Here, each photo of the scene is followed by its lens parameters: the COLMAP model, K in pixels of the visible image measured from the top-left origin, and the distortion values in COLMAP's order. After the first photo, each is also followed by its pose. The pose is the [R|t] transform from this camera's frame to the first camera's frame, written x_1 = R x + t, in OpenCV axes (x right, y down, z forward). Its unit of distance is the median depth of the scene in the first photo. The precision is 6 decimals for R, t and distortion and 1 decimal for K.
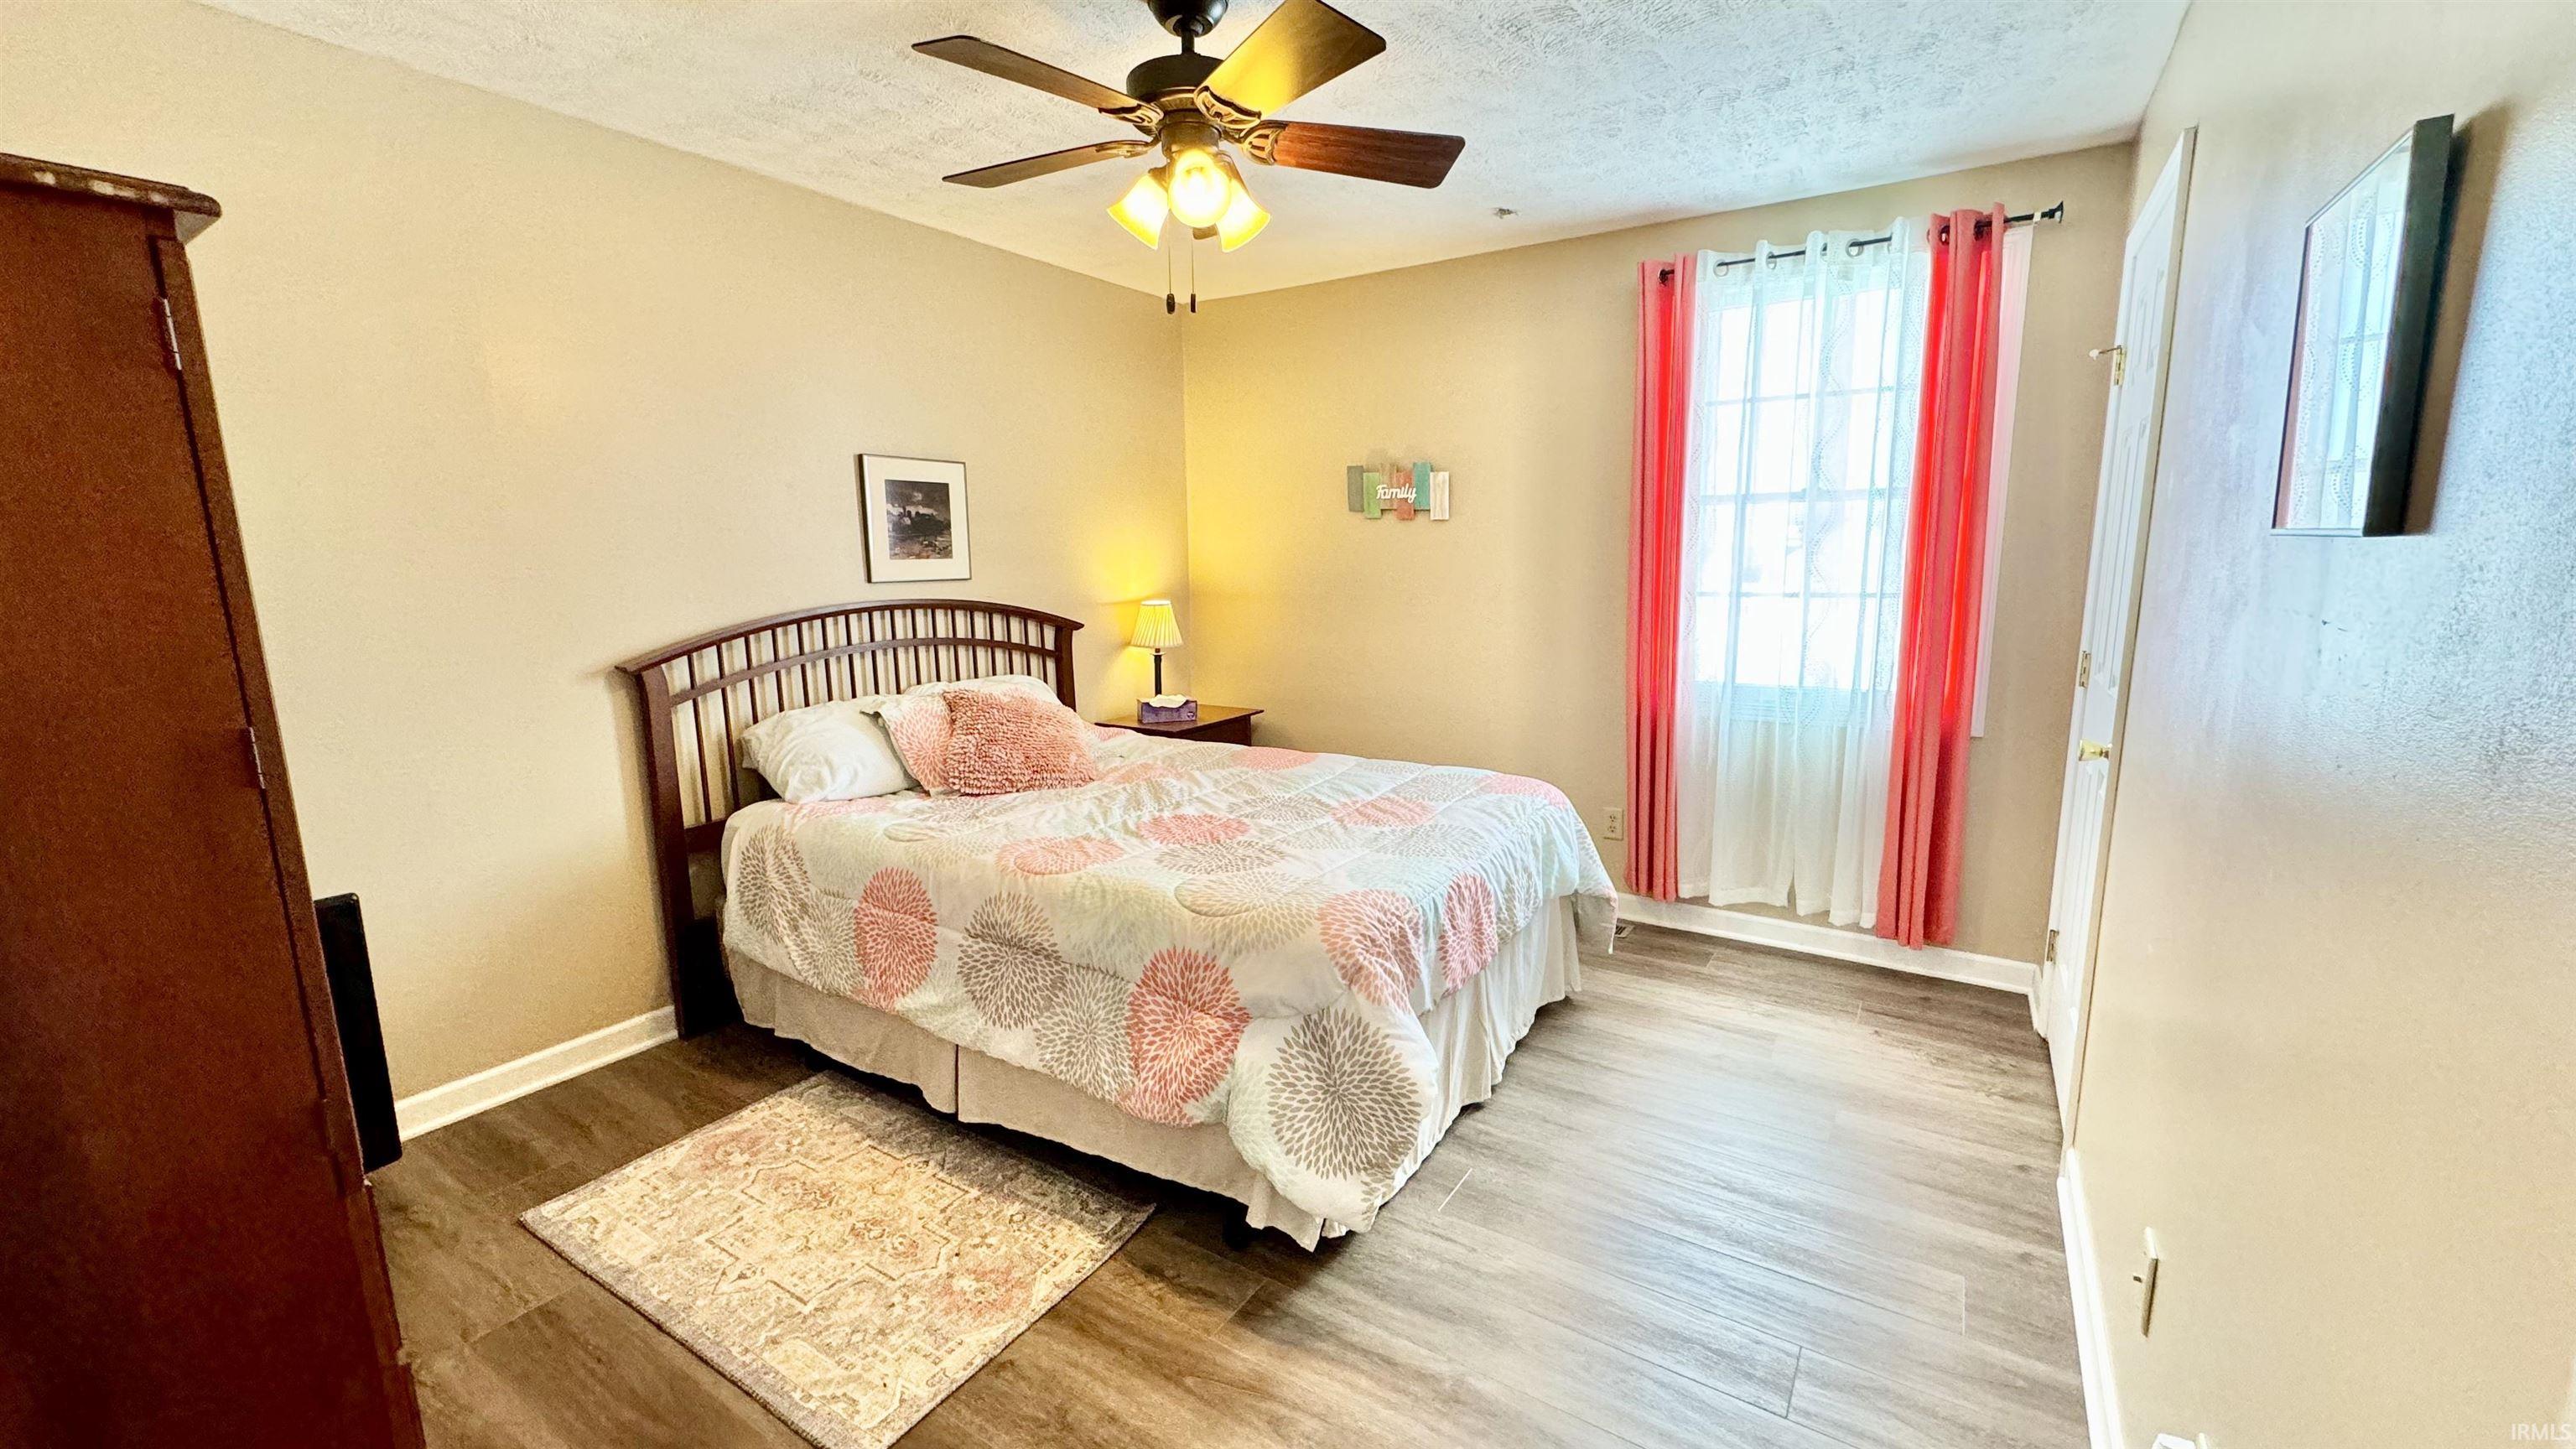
lens RADIAL K [[1027.7, 0, 1290.6], [0, 1027.7, 720.1], [0, 0, 1]] dist [-0.002653, 0.000802]
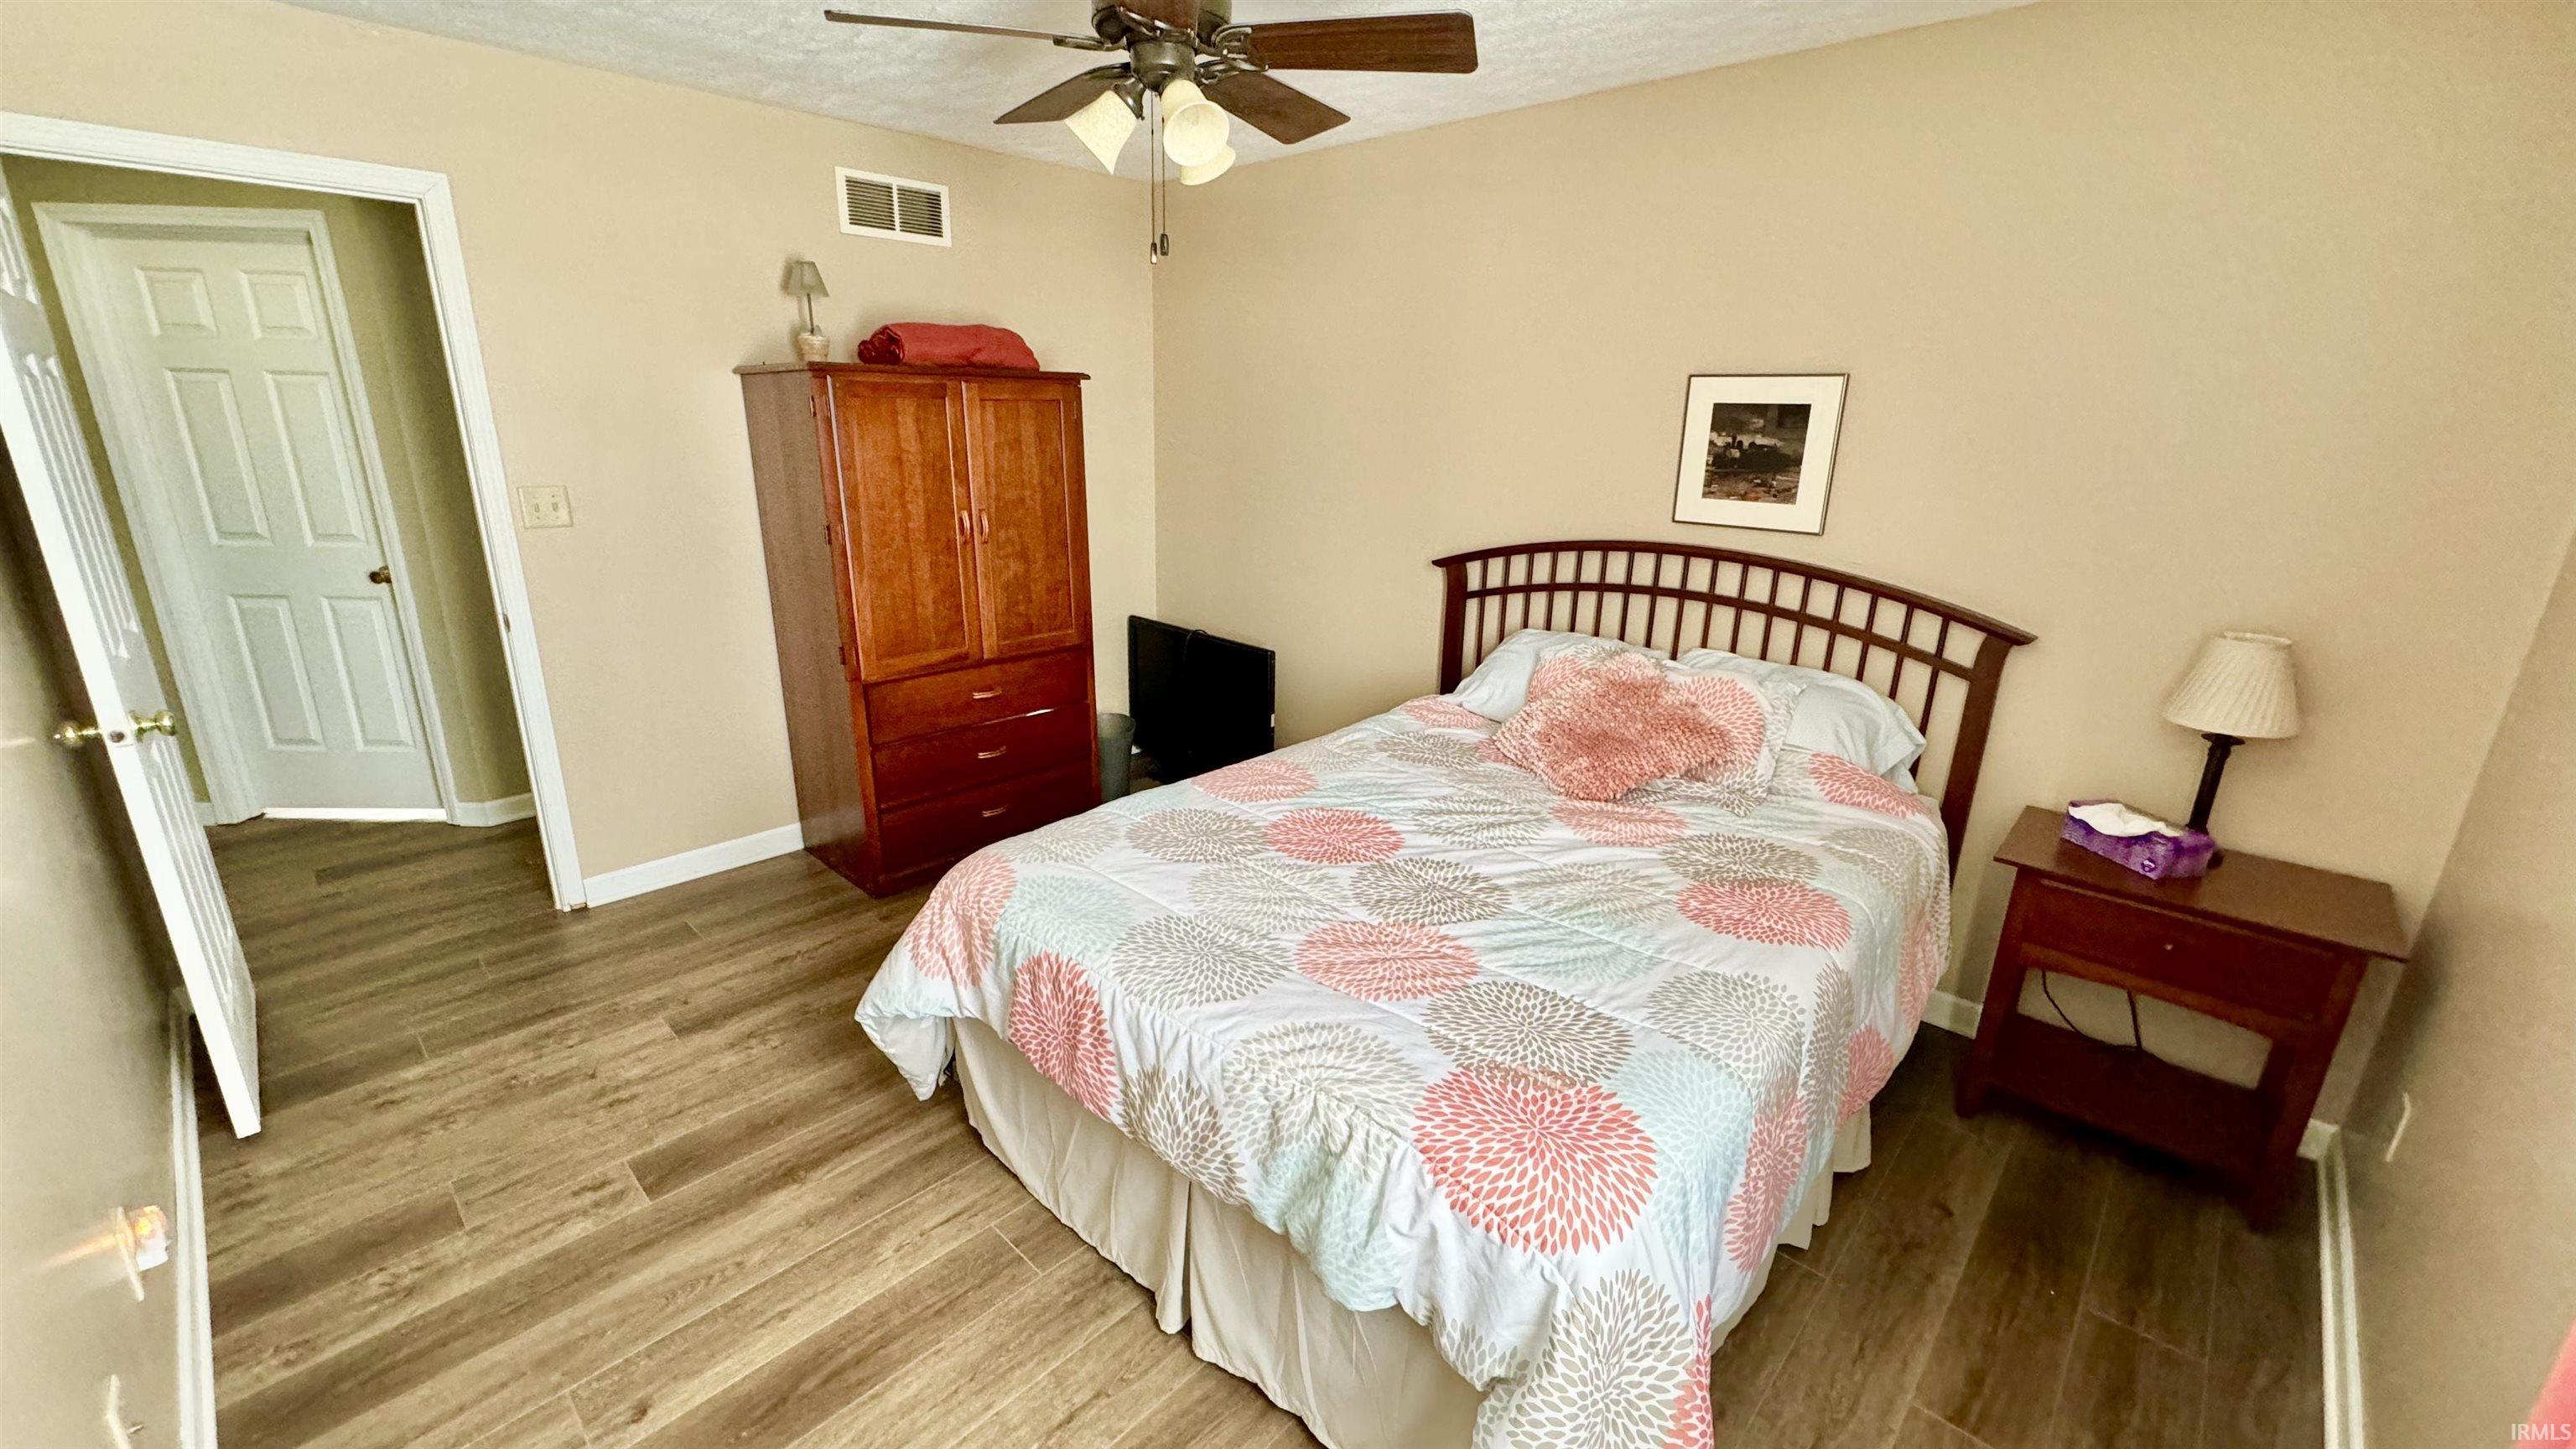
lens RADIAL K [[1027.7, 0, 1284.6], [0, 1027.7, 724.5], [0, 0, 1]] dist [-0.002653, 0.000802]
pose [[-0.180932, 0.295937, -0.937915, 0.523729], [-0.181610, 0.927201, 0.327591, -0.193486], [0.966582, 0.229607, -0.114015, 0.783819]]
